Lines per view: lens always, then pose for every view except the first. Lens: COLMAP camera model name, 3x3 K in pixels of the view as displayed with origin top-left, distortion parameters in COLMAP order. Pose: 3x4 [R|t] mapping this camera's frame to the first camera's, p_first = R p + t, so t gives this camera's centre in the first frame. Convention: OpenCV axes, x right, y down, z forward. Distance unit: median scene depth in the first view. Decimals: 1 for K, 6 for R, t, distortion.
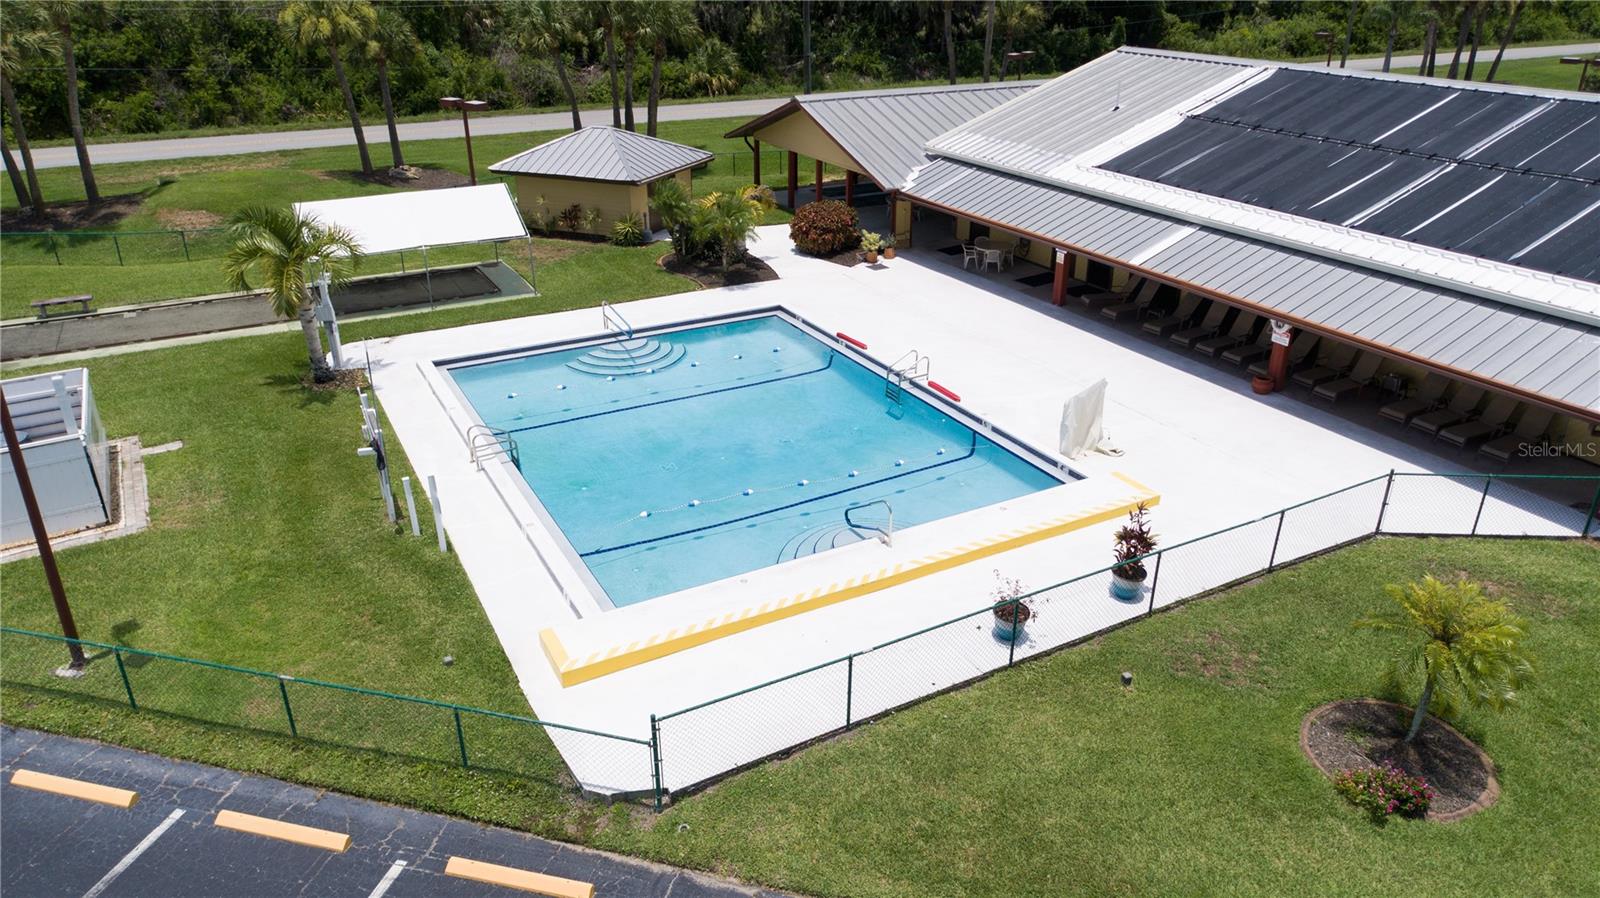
lens RADIAL K [[1087.3, 0, 801.2], [0, 1087.3, 446.5], [0, 0, 1]] dist [-0.009375, 0.010161]
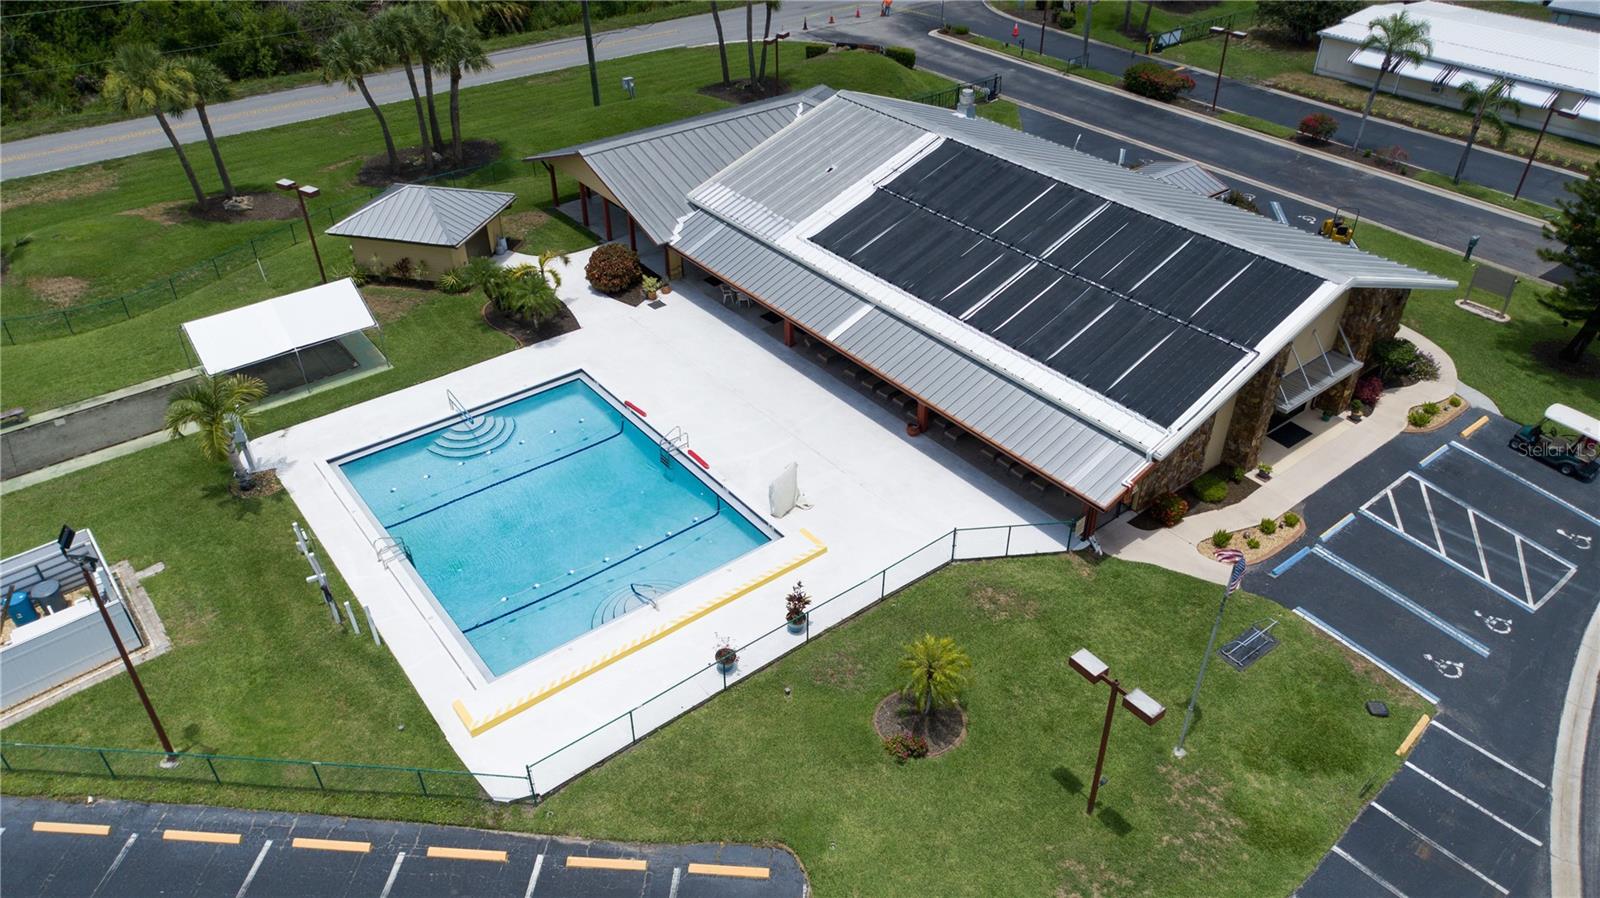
lens RADIAL K [[1087.3, 0, 801.2], [0, 1087.3, 446.5], [0, 0, 1]] dist [-0.009375, 0.010161]
pose [[0.986393, -0.098003, 0.132001, 0.095361], [0.072613, 0.980048, 0.185020, -0.413773], [-0.147499, -0.172917, 0.973829, -0.560330]]
